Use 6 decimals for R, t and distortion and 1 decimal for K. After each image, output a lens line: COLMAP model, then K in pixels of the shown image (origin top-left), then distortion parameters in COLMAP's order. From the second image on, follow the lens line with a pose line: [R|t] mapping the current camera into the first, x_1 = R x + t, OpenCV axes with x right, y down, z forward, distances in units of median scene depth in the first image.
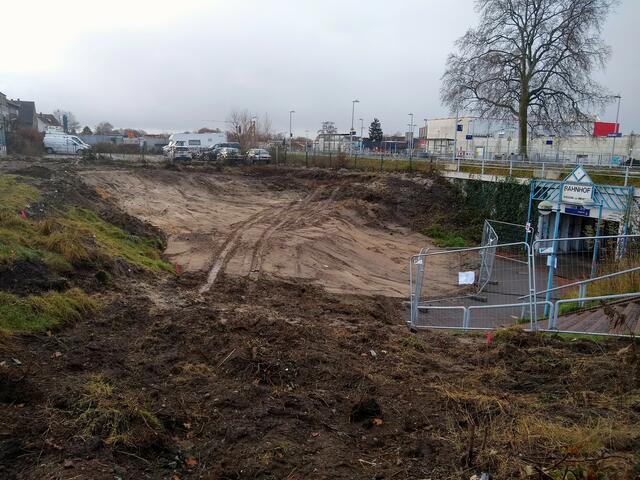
lens RADIAL K [[514.0, 0, 320.0], [0, 514.0, 240.0], [0, 0, 1]] dist [0.008180, 0.005606]
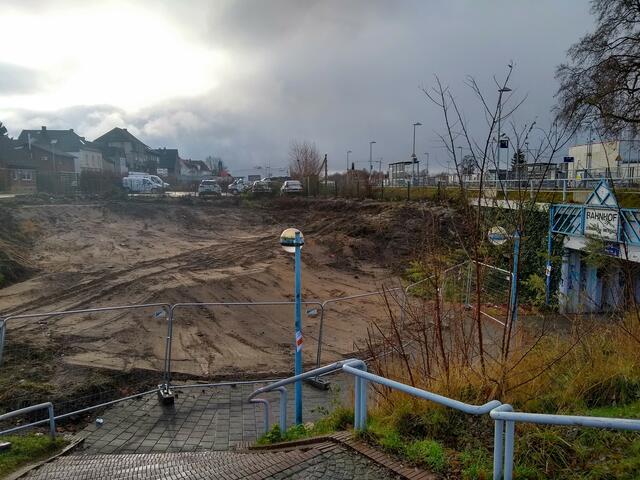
lens RADIAL K [[514.0, 0, 320.0], [0, 514.0, 240.0], [0, 0, 1]] dist [0.008180, 0.005606]
pose [[0.956243, -0.000901, -0.292572, 0.307514], [-0.020541, 0.997321, -0.070208, -0.011800], [0.291852, 0.073146, 0.953662, 0.229850]]
